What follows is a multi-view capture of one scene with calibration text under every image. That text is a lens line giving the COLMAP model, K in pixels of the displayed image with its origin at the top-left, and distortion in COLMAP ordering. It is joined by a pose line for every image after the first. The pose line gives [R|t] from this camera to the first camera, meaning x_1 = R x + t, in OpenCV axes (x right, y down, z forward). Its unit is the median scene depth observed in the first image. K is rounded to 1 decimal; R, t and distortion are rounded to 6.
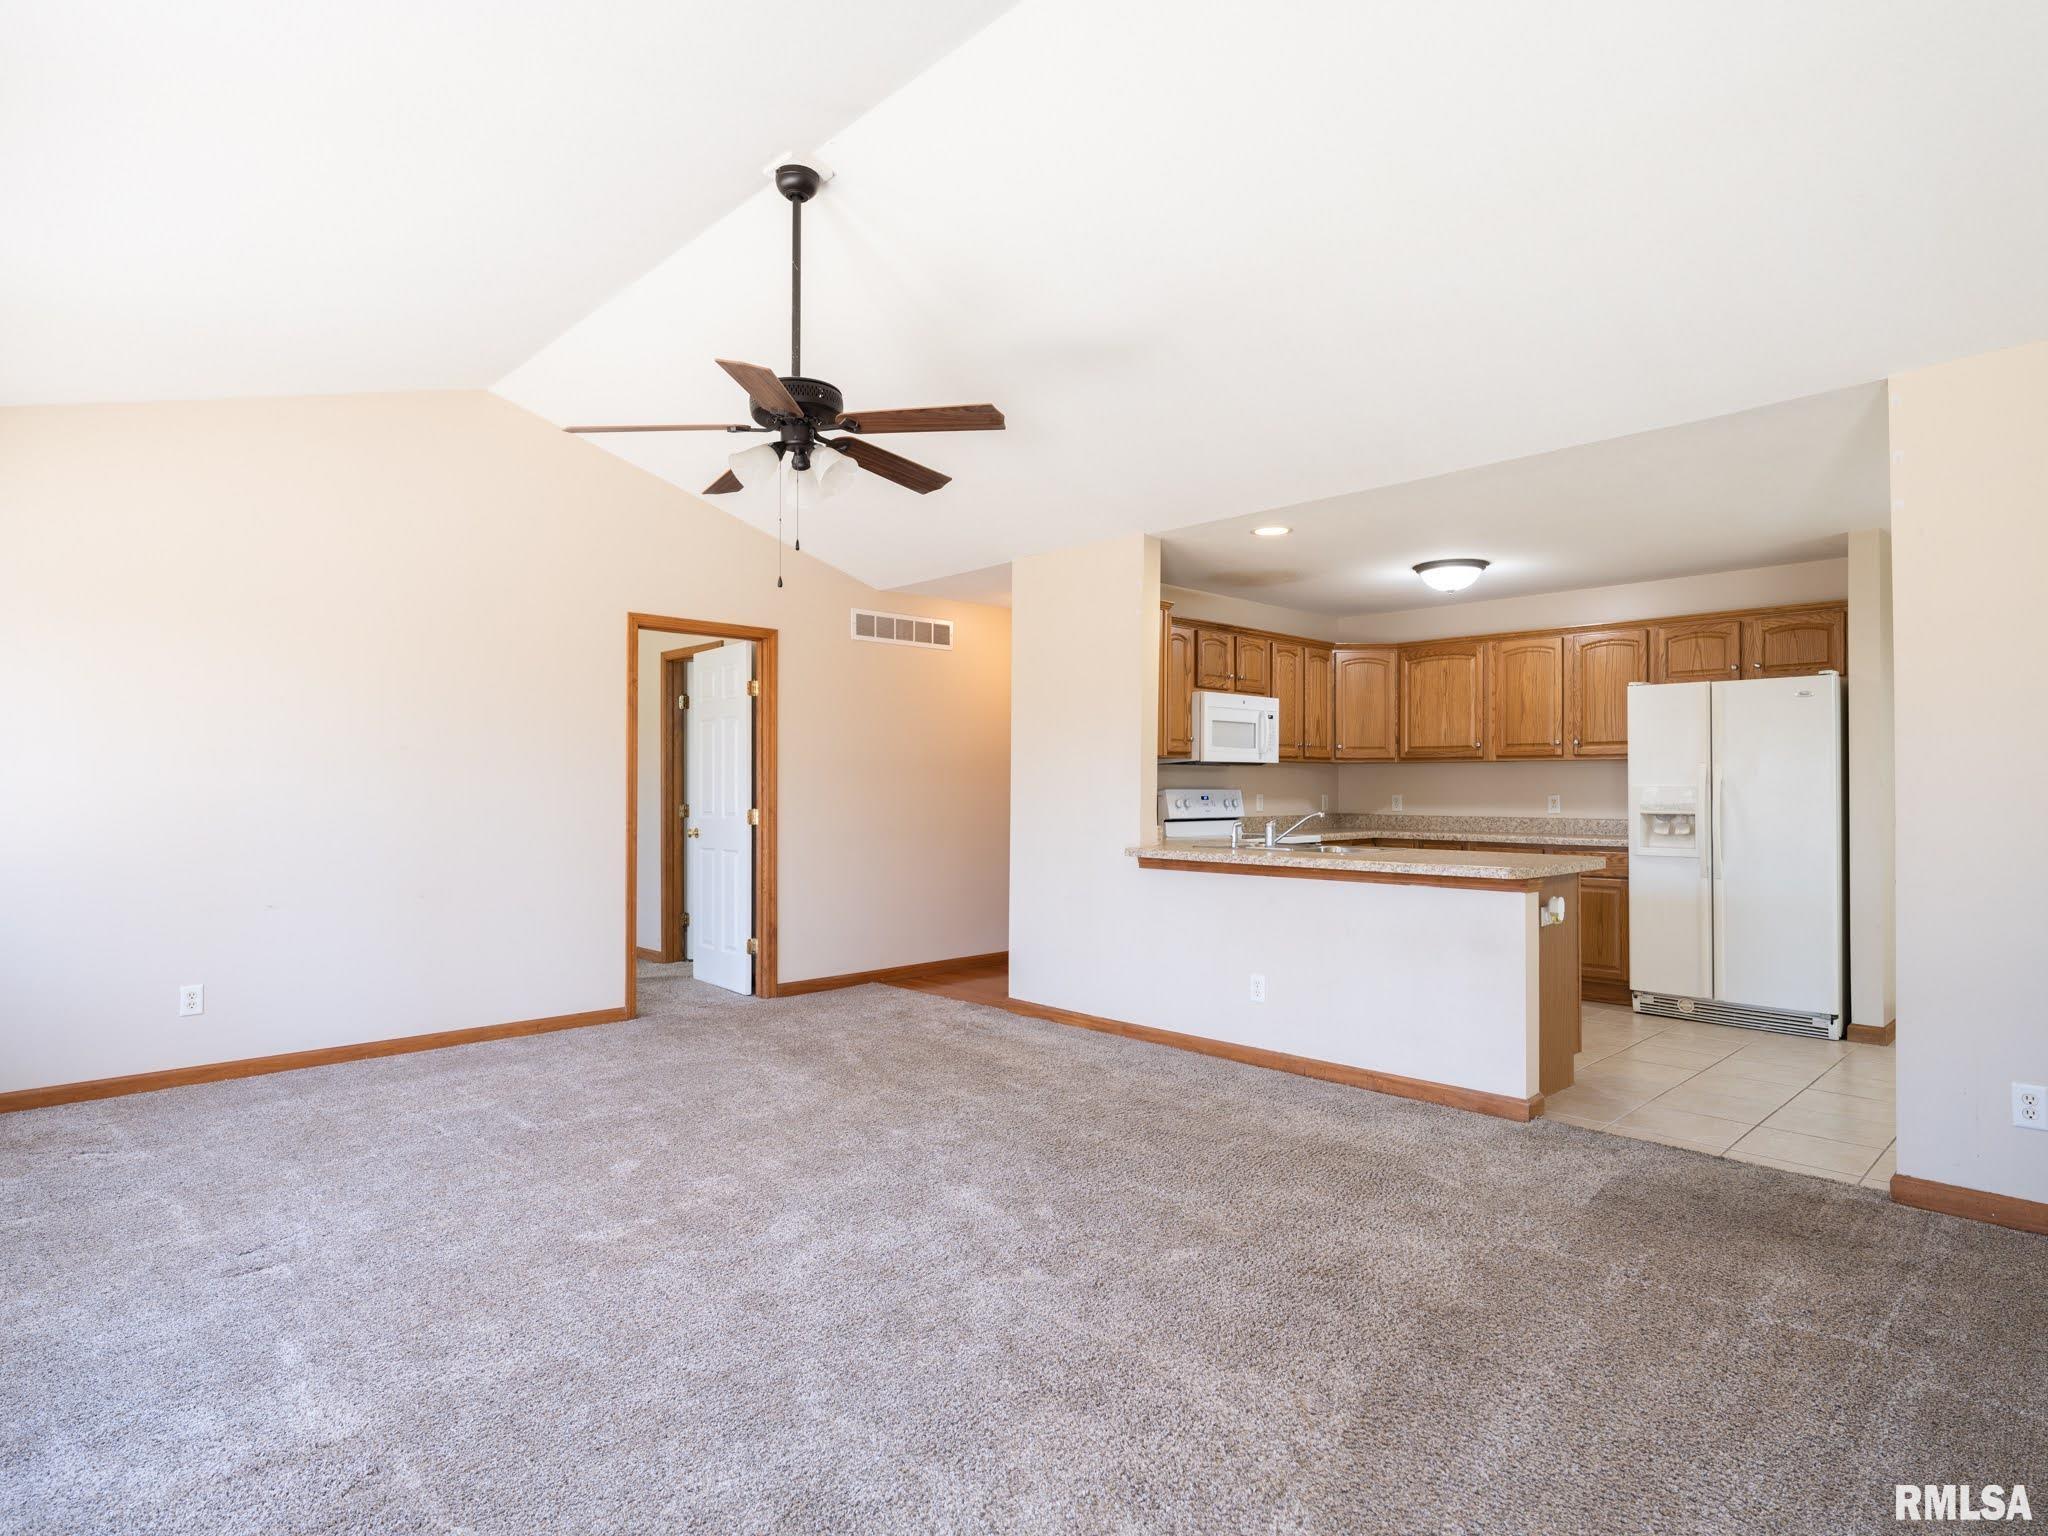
lens RADIAL K [[1114.7, 0, 1013.4], [0, 1114.7, 770.5], [0, 0, 1]] dist [0.002339, -0.000818]
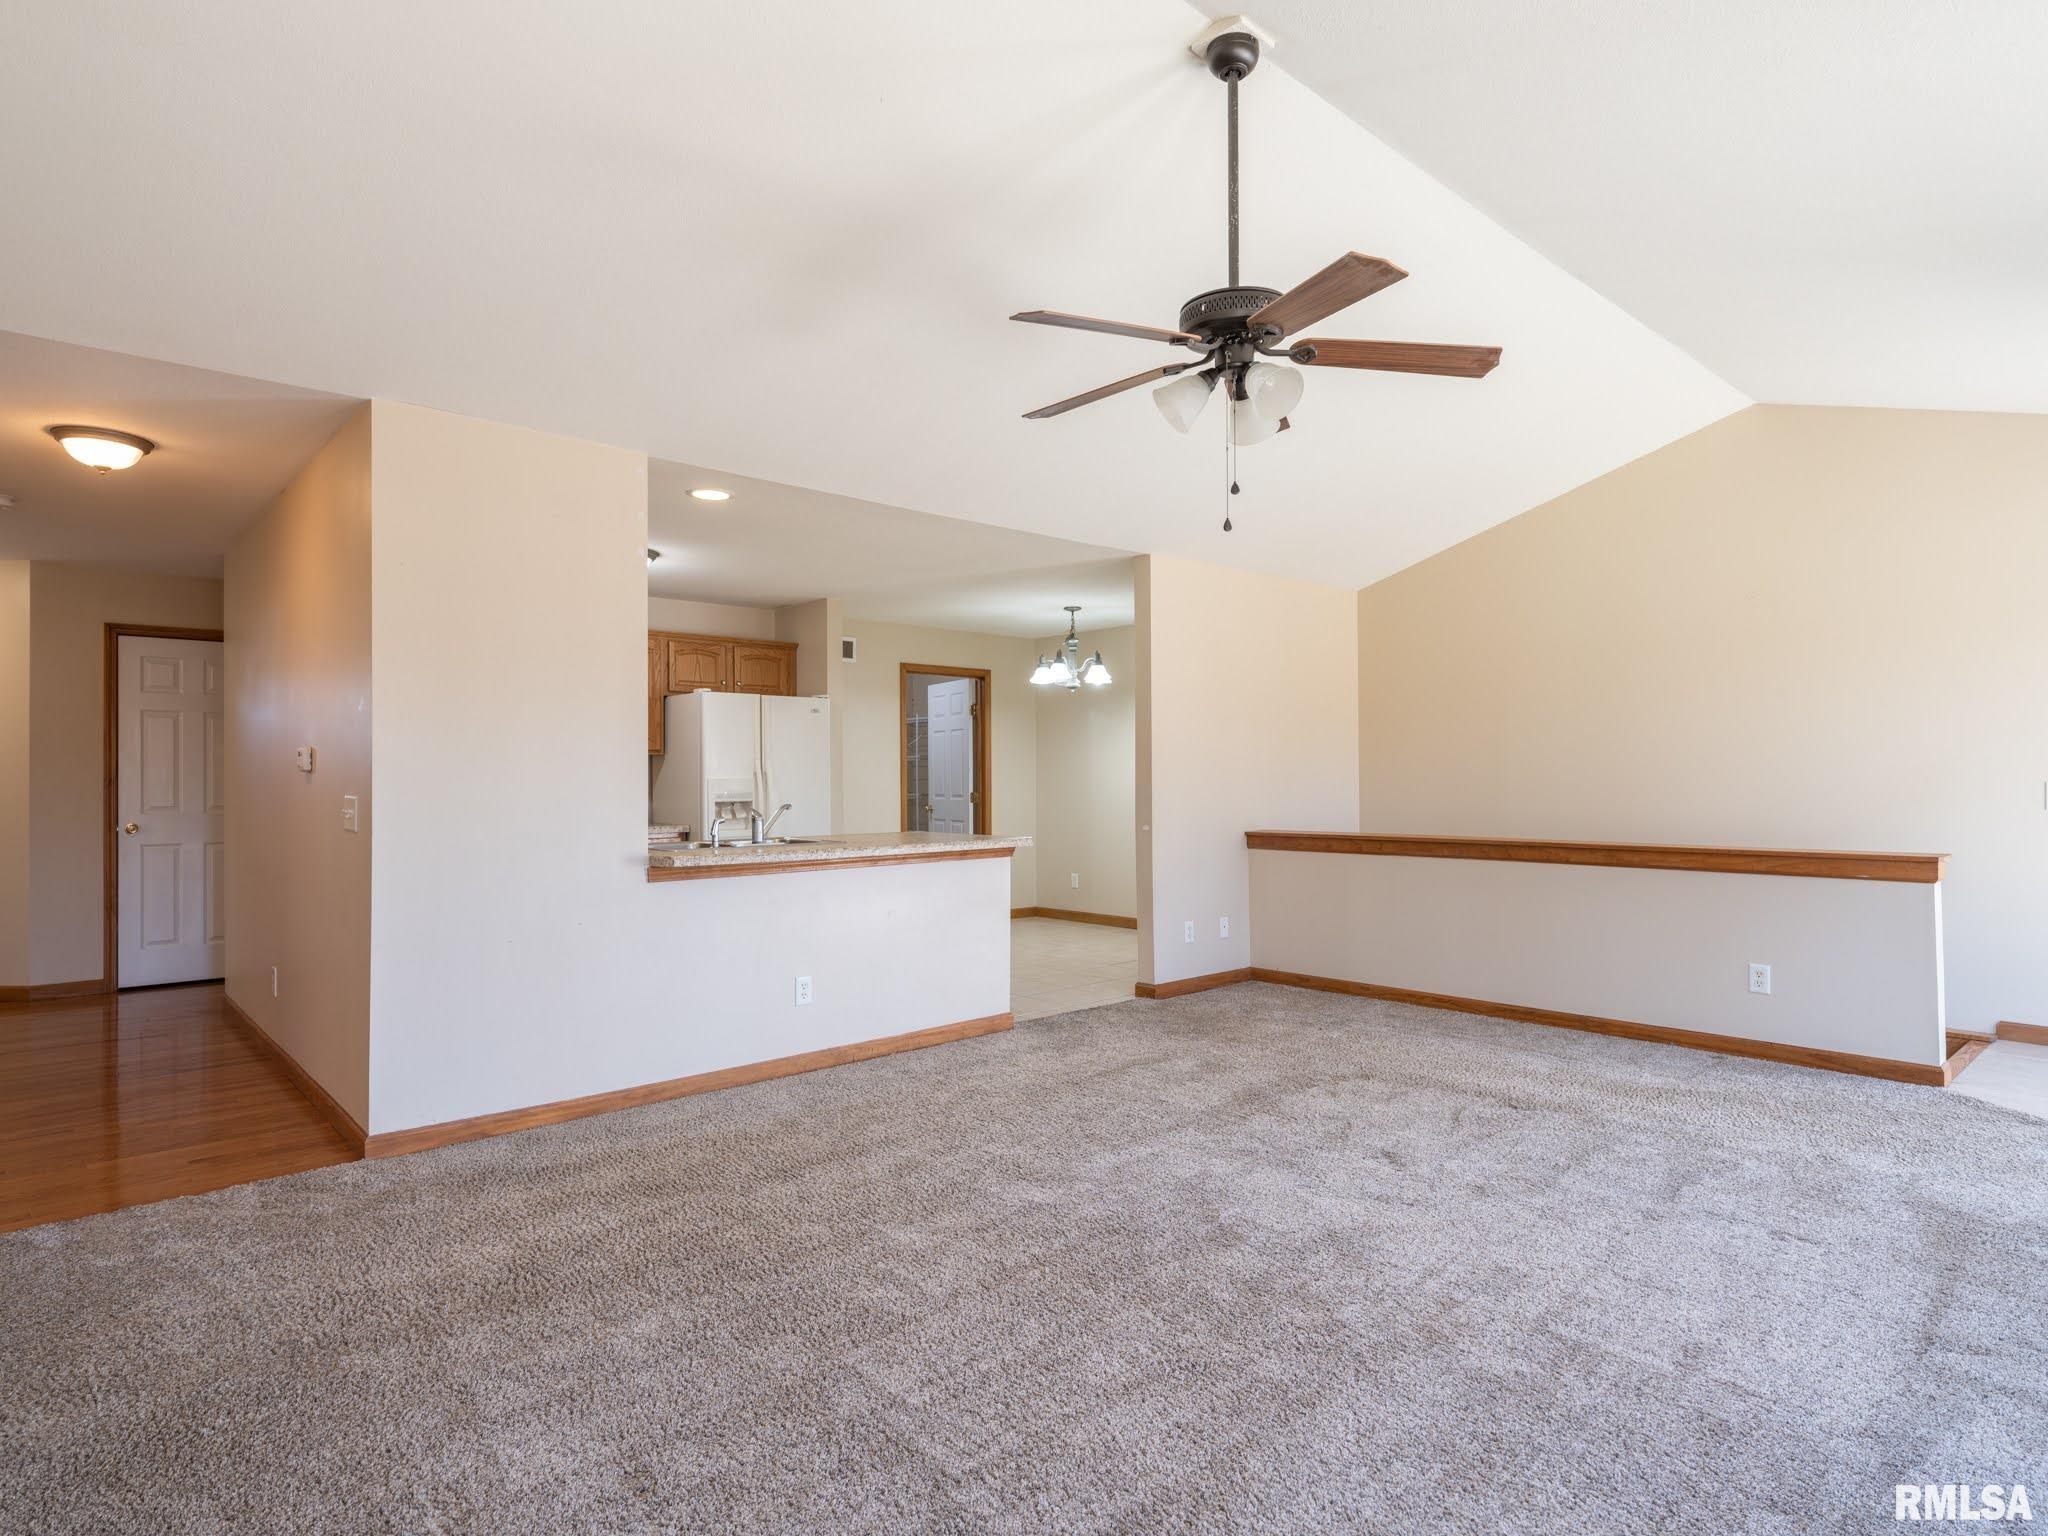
lens RADIAL K [[1114.7, 0, 1013.4], [0, 1114.7, 770.5], [0, 0, 1]] dist [0.002339, -0.000818]
pose [[0.032614, 0.007246, 0.999442, -0.605228], [-0.011194, 0.999914, -0.006884, 0.010789], [-0.999405, -0.010963, 0.032693, 0.664051]]
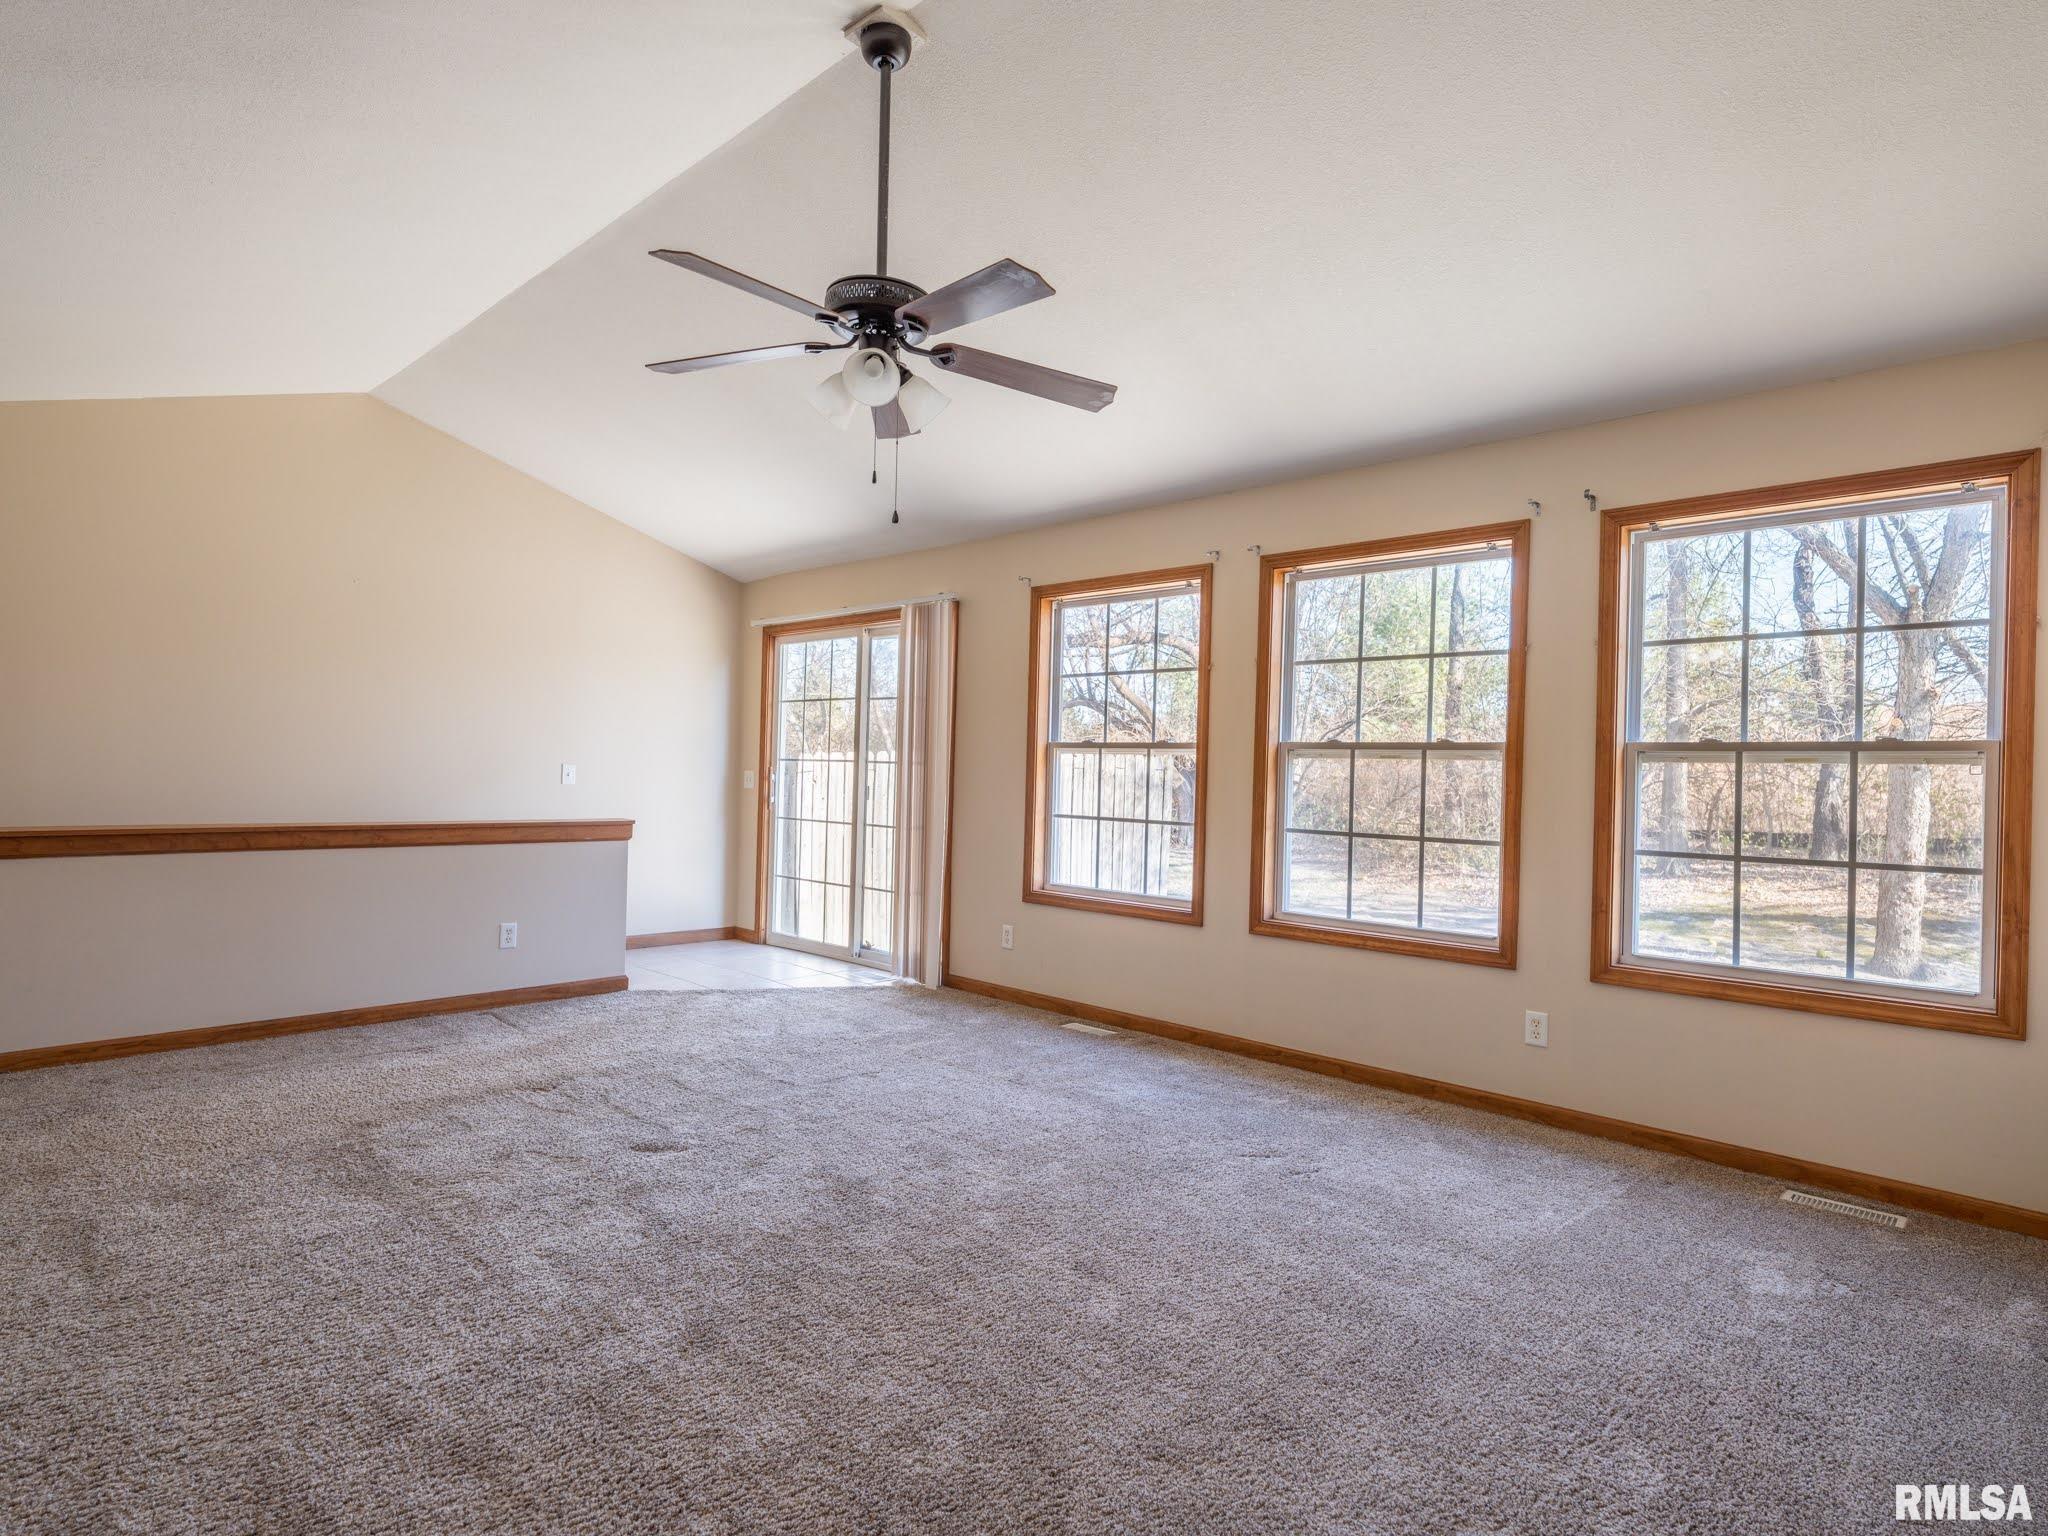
lens RADIAL K [[1115.2, 0, 993.6], [0, 1115.2, 772.2], [0, 0, 1]] dist [0.011664, 0.000069]
pose [[-0.999385, -0.023899, -0.025651, -0.153715], [-0.023606, 0.999654, -0.011642, 0.016929], [0.025920, -0.011029, -0.999603, 1.080344]]
